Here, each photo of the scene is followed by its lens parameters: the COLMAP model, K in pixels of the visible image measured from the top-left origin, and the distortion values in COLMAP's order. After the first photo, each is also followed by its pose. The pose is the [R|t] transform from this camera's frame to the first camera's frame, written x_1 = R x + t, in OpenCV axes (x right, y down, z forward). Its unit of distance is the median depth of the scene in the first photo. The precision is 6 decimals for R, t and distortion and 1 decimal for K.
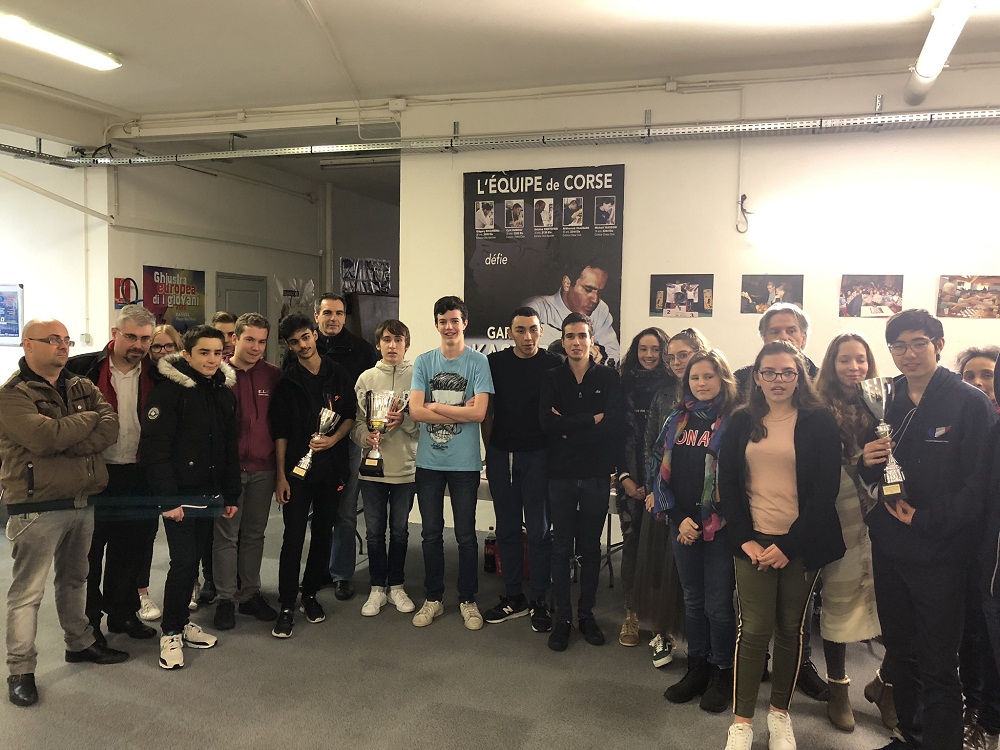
lens RADIAL K [[836.3, 0, 499.8], [0, 836.3, 372.7], [0, 0, 1]] dist [0.033900, -0.015827]
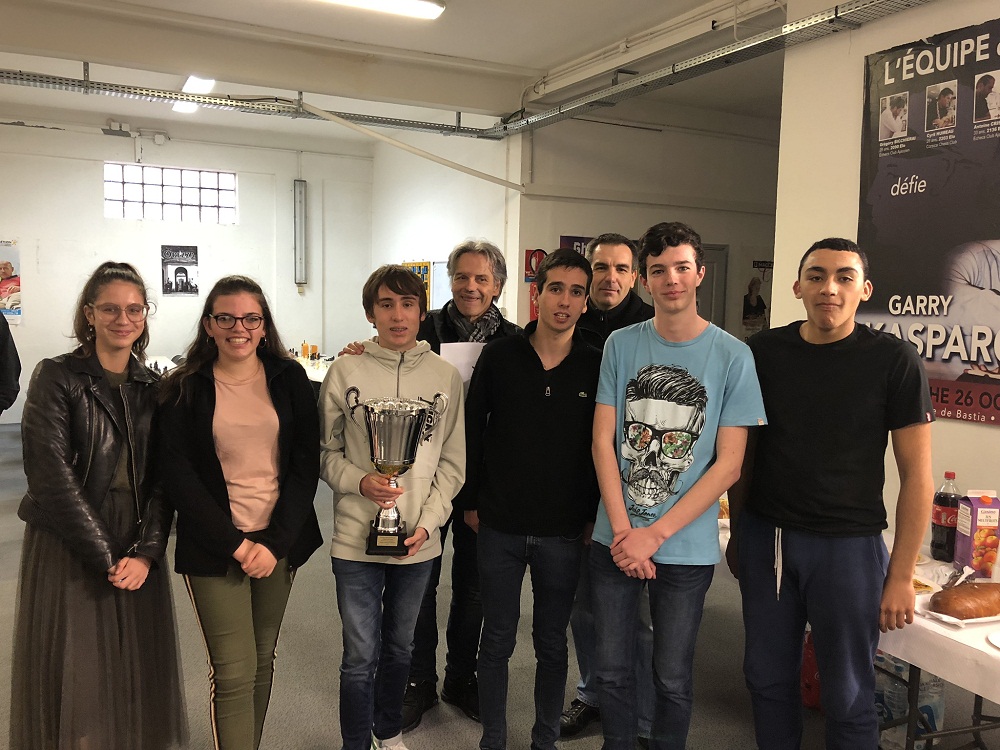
lens RADIAL K [[836.3, 0, 498.0], [0, 836.3, 355.8], [0, 0, 1]] dist [0.033900, -0.015827]
pose [[0.727856, 0.046052, -0.684182, 0.206533], [-0.050185, 0.998644, 0.013830, -0.003885], [0.683891, 0.024269, 0.729180, 0.342844]]
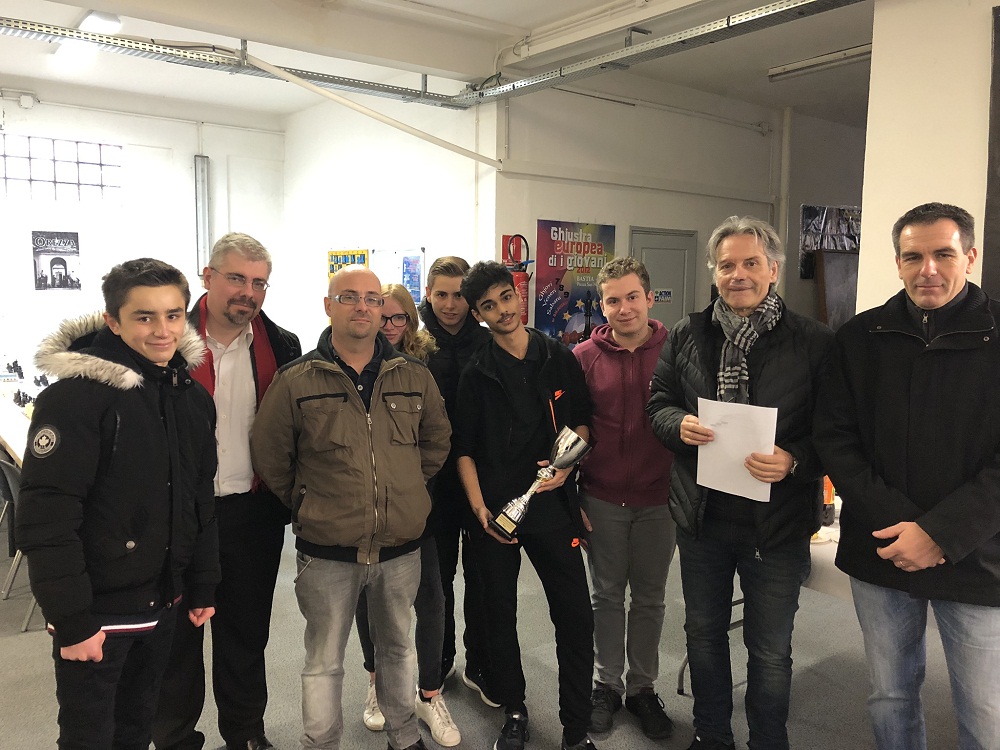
lens RADIAL K [[836.3, 0, 494.0], [0, 836.3, 373.3], [0, 0, 1]] dist [0.033900, -0.015827]
pose [[0.840768, 0.042263, -0.539743, -0.006243], [-0.028599, 0.999024, 0.033676, -0.001671], [0.540640, -0.012878, 0.841156, 0.339770]]
